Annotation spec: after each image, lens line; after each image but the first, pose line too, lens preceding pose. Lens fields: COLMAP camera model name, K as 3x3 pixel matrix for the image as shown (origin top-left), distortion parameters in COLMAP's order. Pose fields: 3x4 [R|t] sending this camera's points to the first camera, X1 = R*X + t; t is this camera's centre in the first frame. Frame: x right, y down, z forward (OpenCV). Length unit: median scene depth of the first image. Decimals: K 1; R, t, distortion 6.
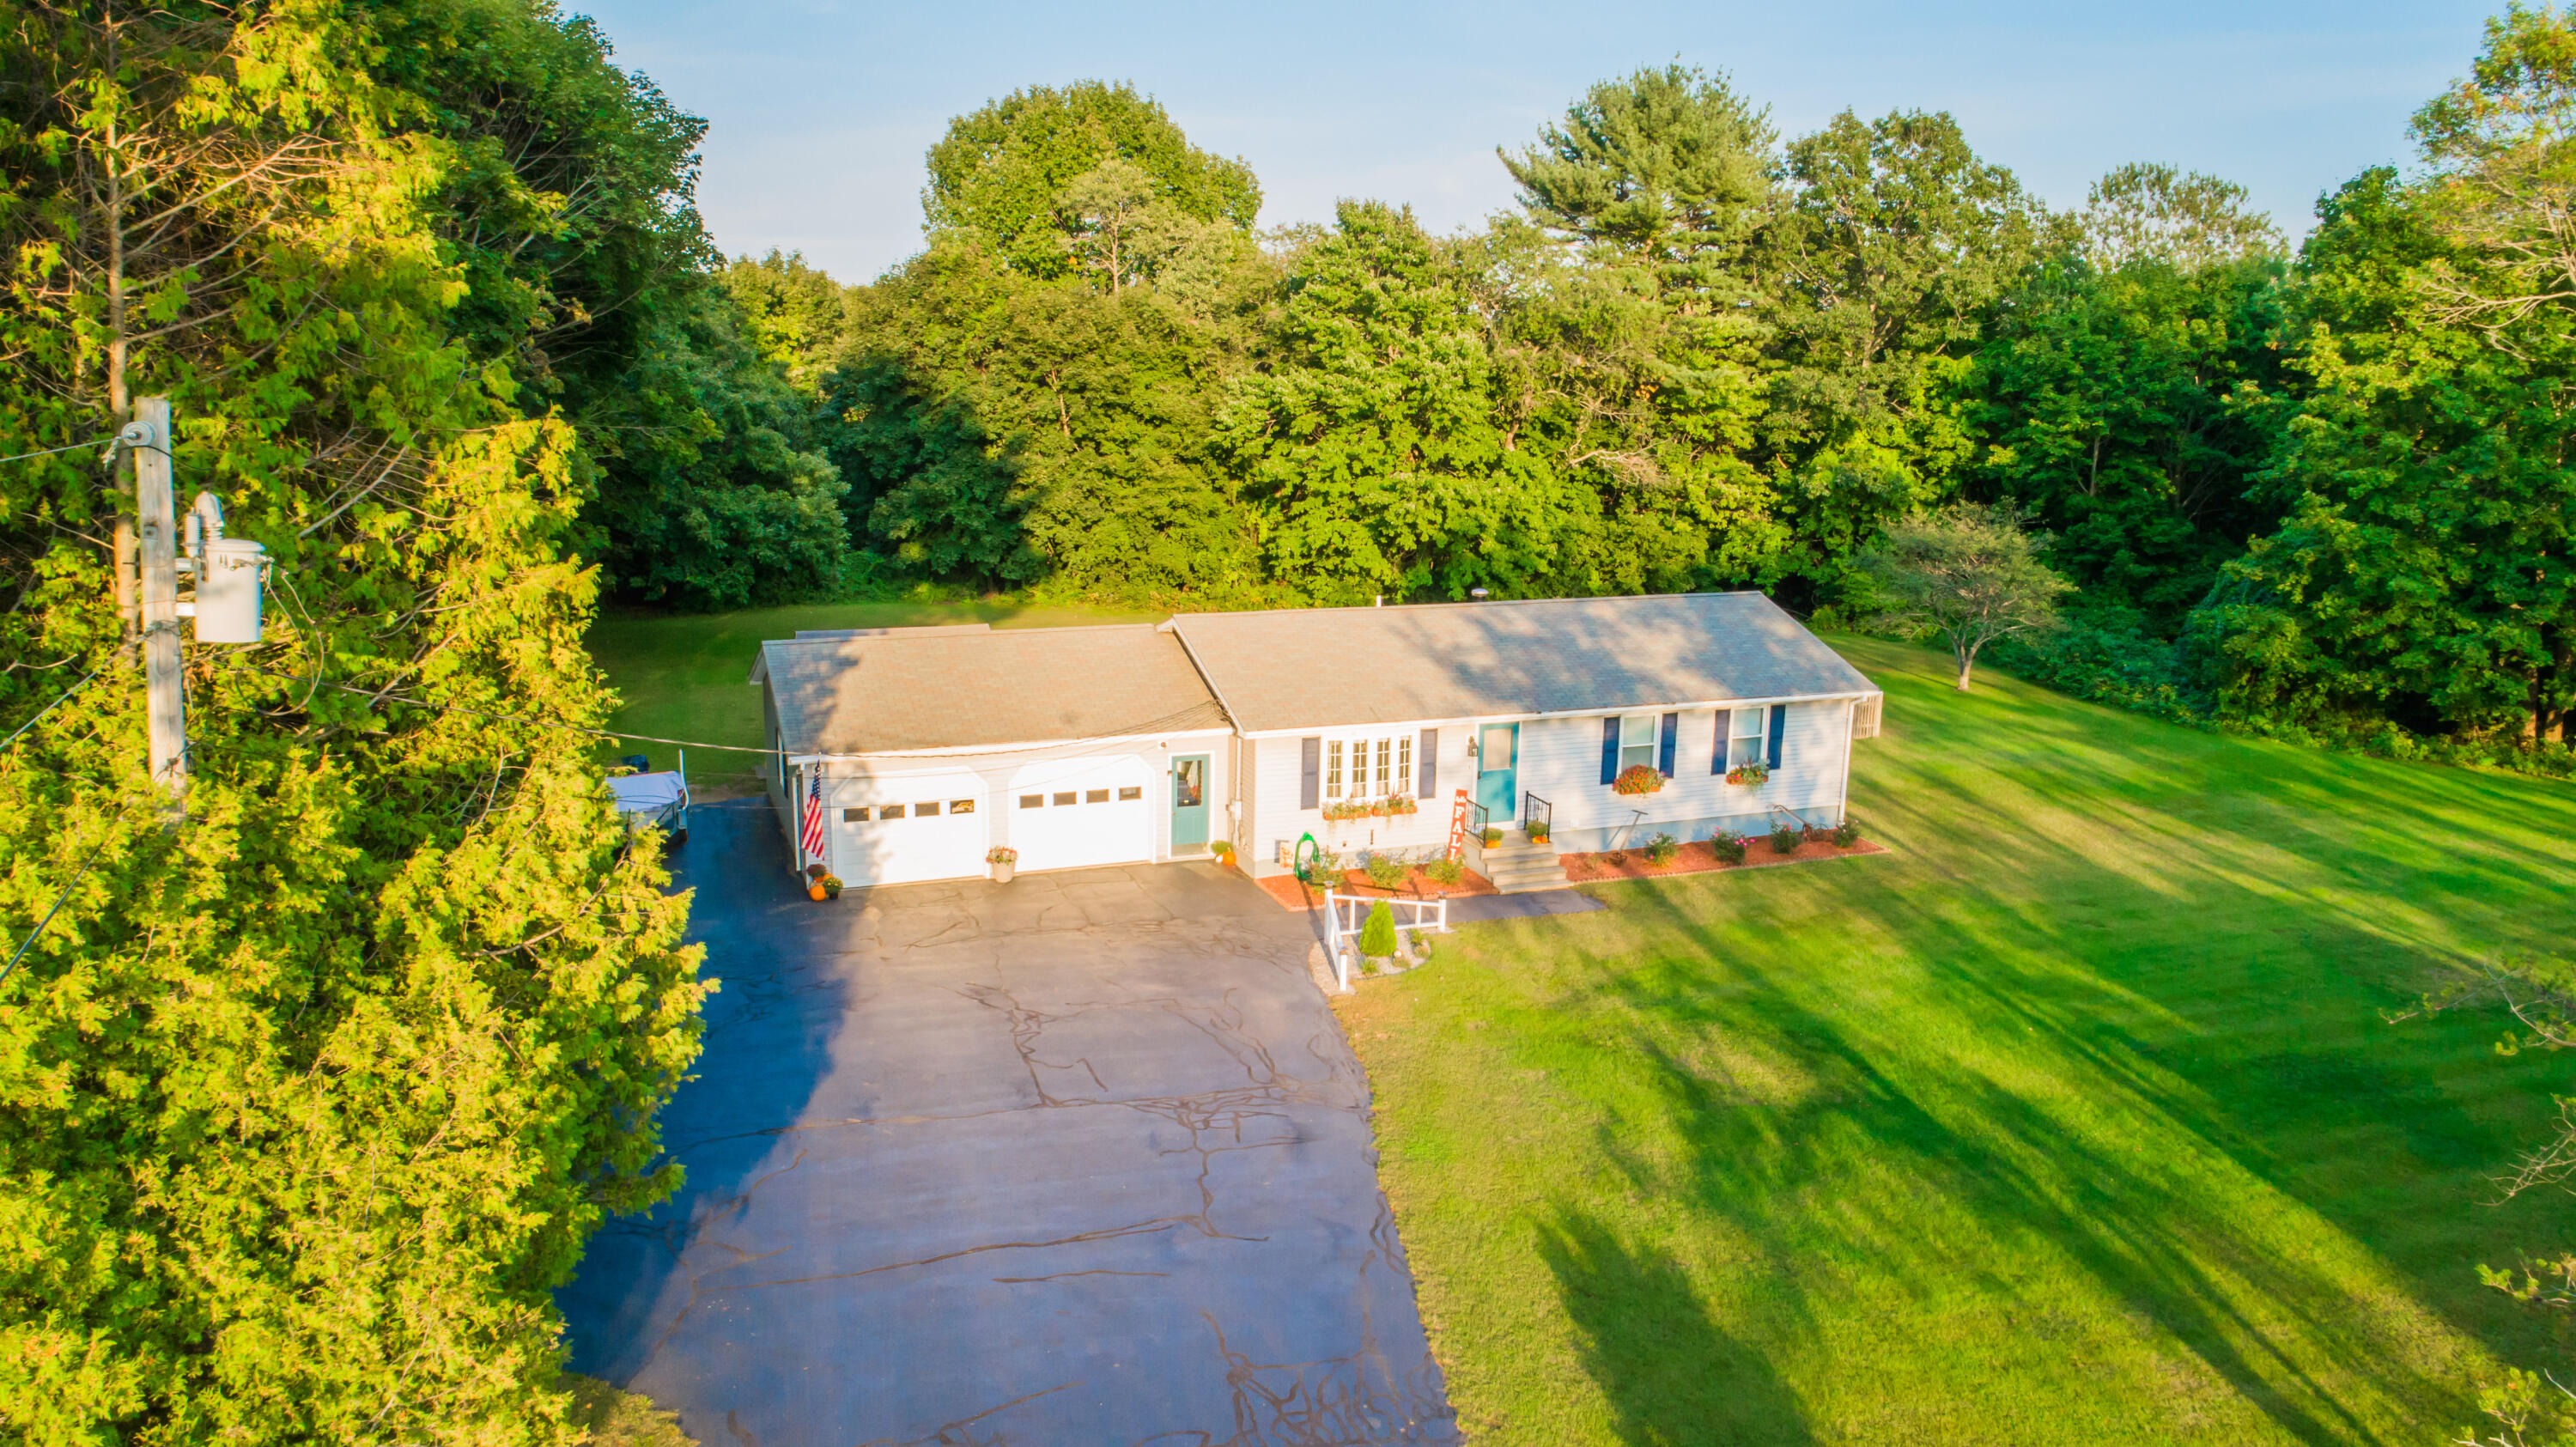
lens RADIAL K [[1750.0, 0, 1283.1], [0, 1750.0, 728.0], [0, 0, 1]] dist [-0.007760, 0.006745]
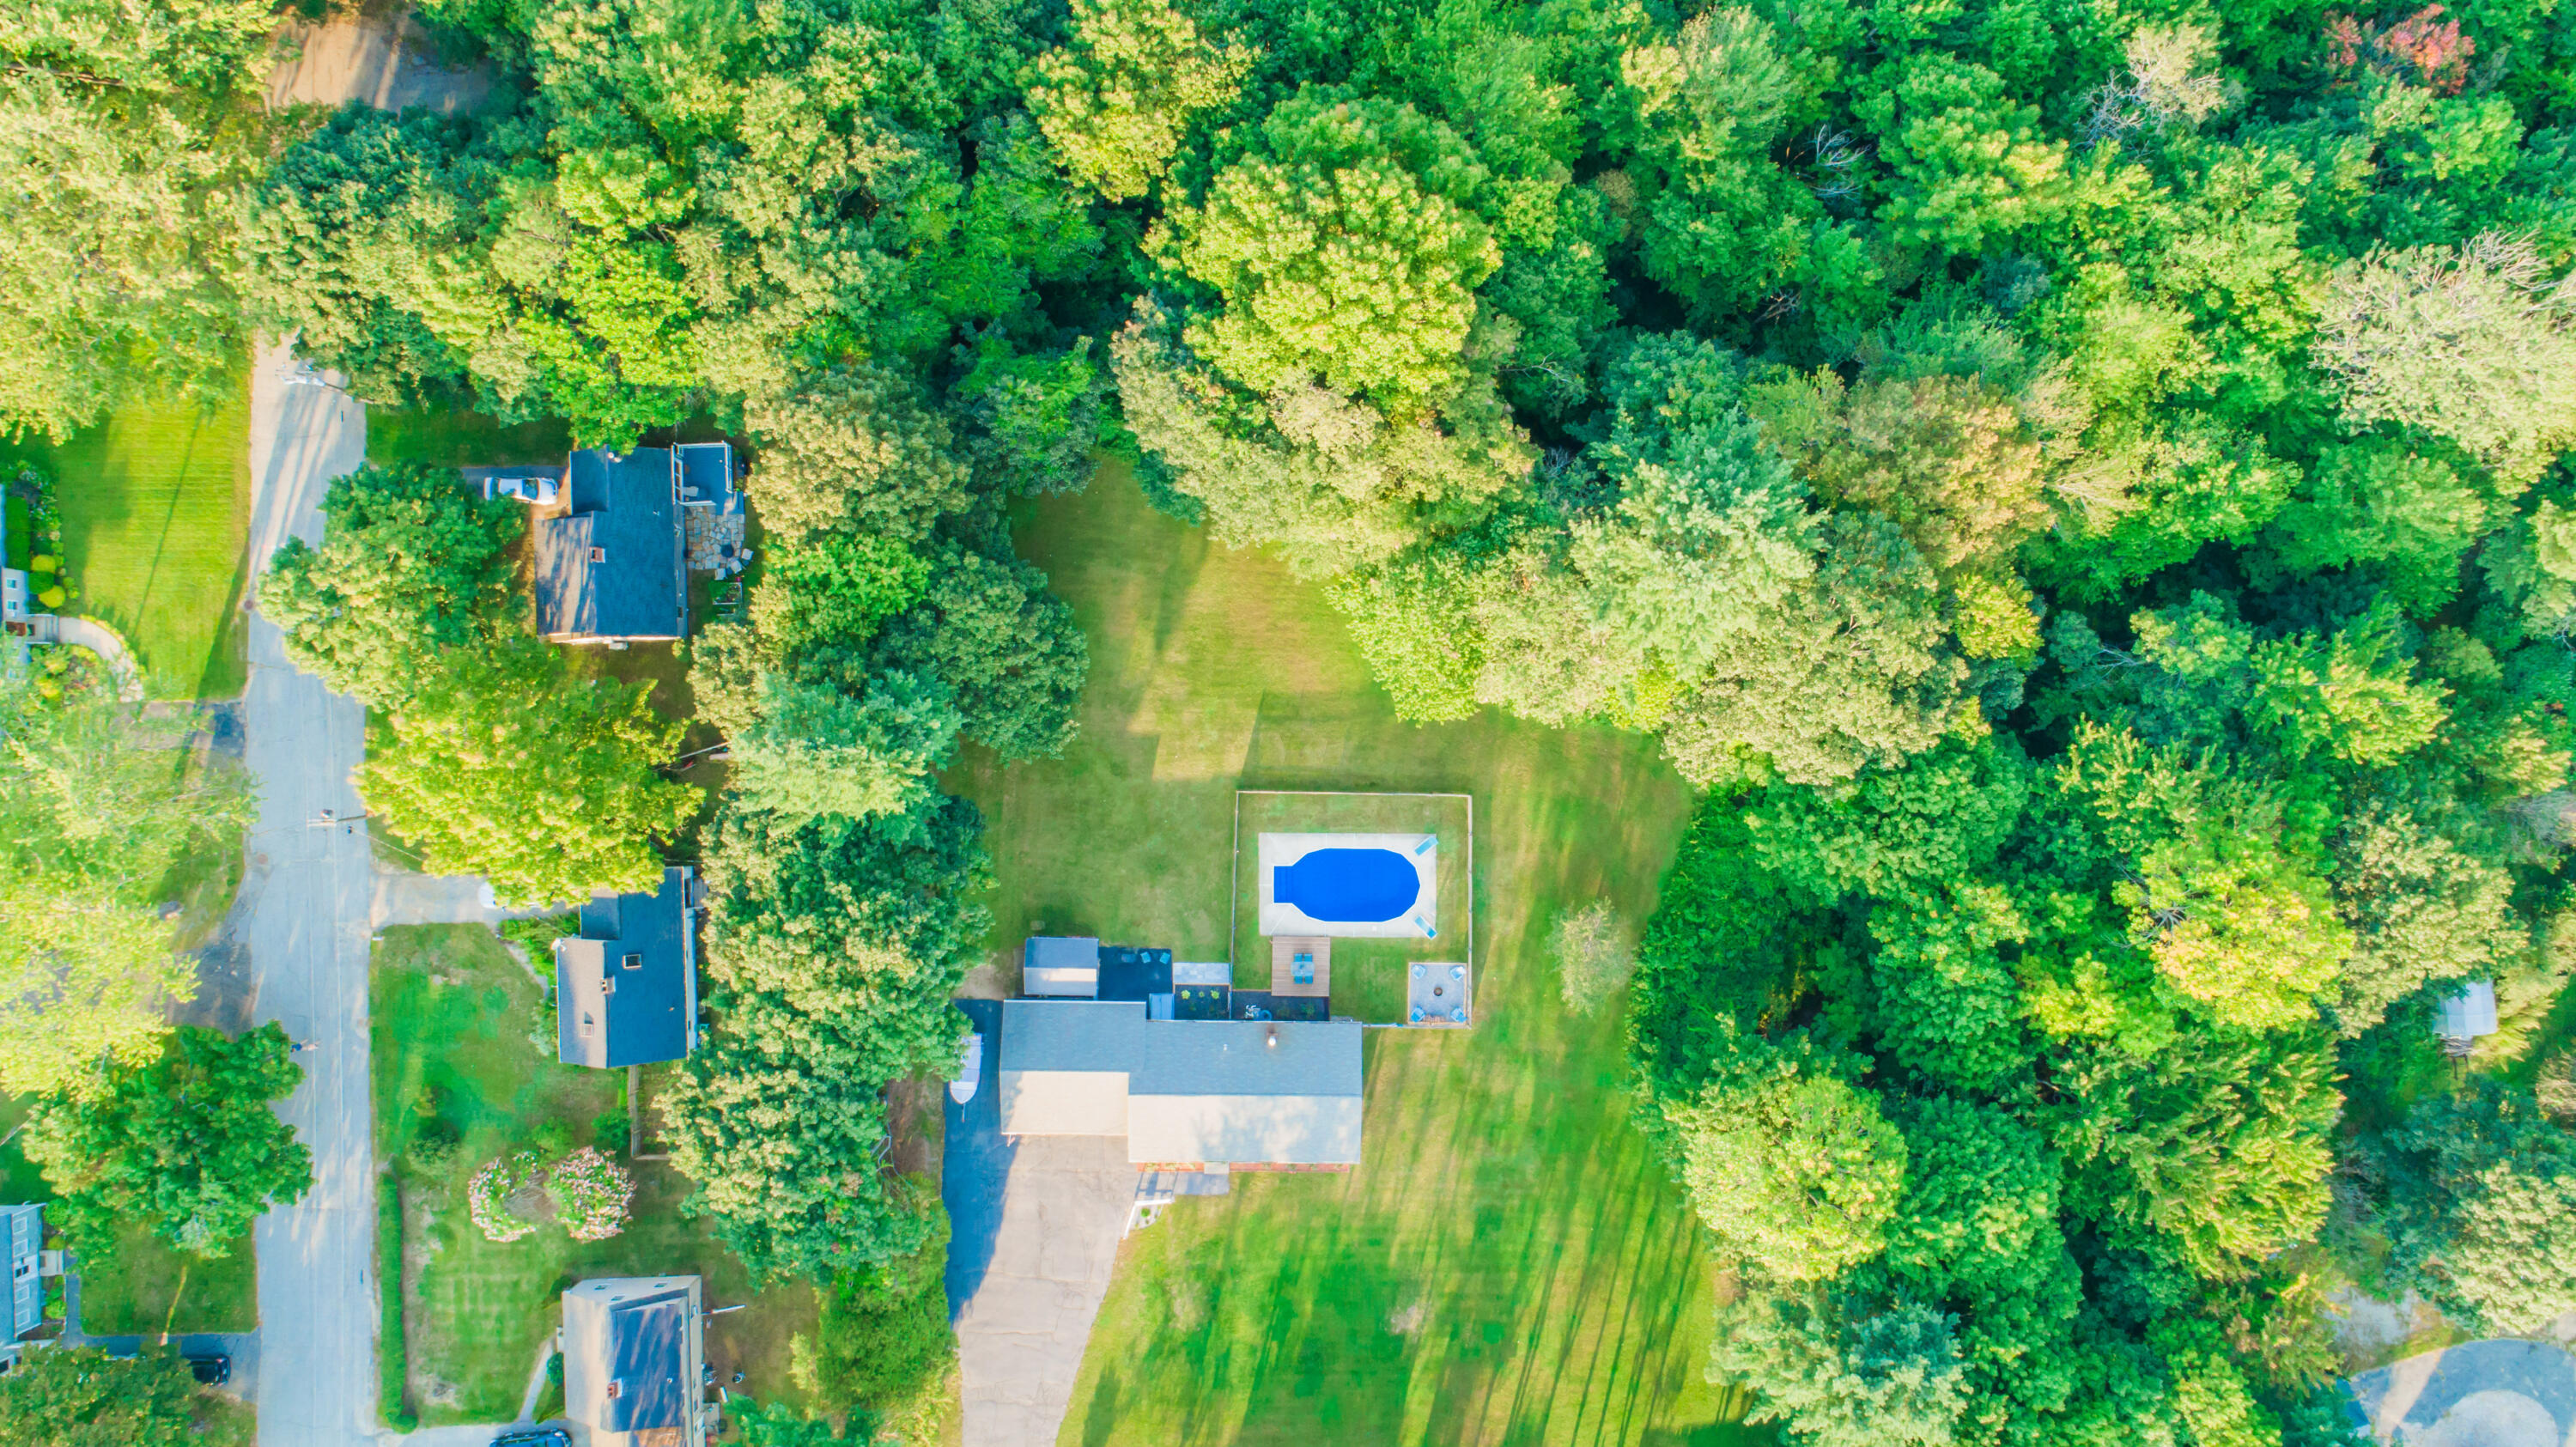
lens RADIAL K [[1793.2, 0, 1284.0], [0, 1793.2, 728.1], [0, 0, 1]] dist [-0.005982, 0.004048]
pose [[0.925002, 0.379881, 0.007927, -0.086464], [-0.095820, 0.213030, 0.972336, -3.395884], [0.367683, -0.900172, 0.233453, 0.996465]]
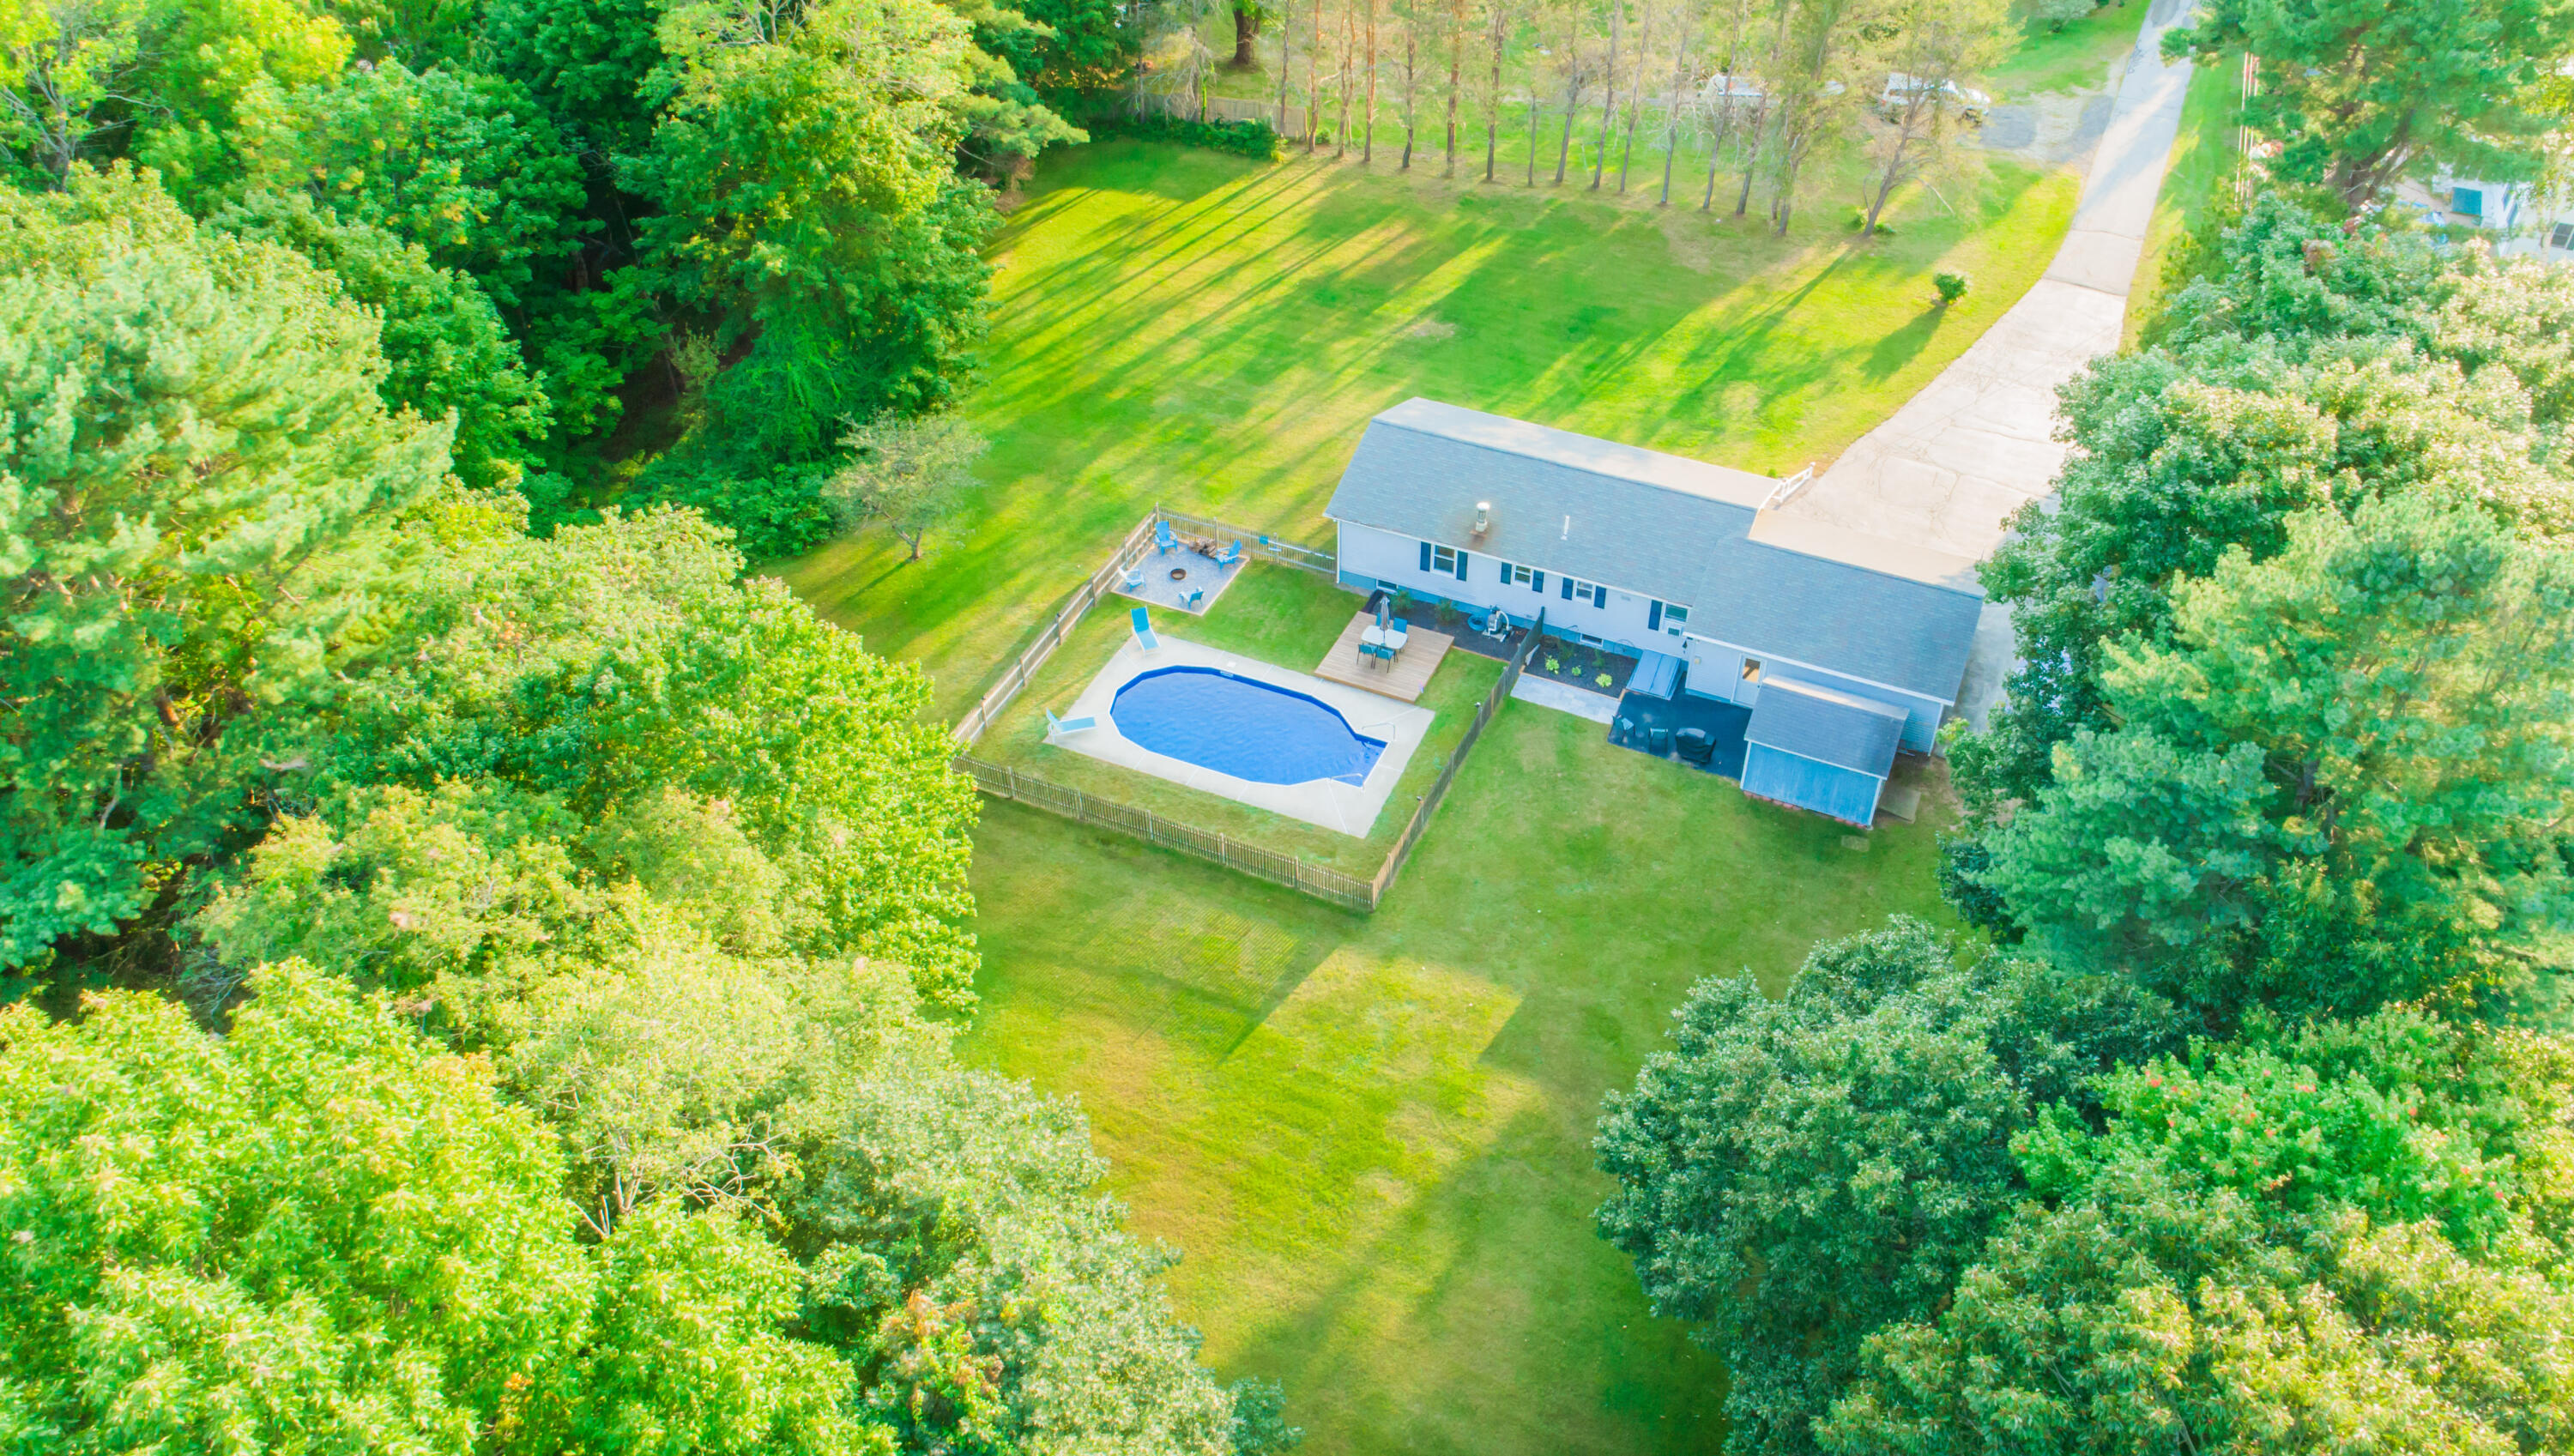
lens RADIAL K [[1881.5, 0, 1373.1], [0, 1881.5, 683.9], [0, 0, 1]] dist [-0.003387, 0.001710]
pose [[-0.713441, -0.463506, 0.525513, -0.874434], [0.130853, 0.648647, 0.749757, -1.429245], [-0.688389, 0.603672, -0.402120, 2.193727]]
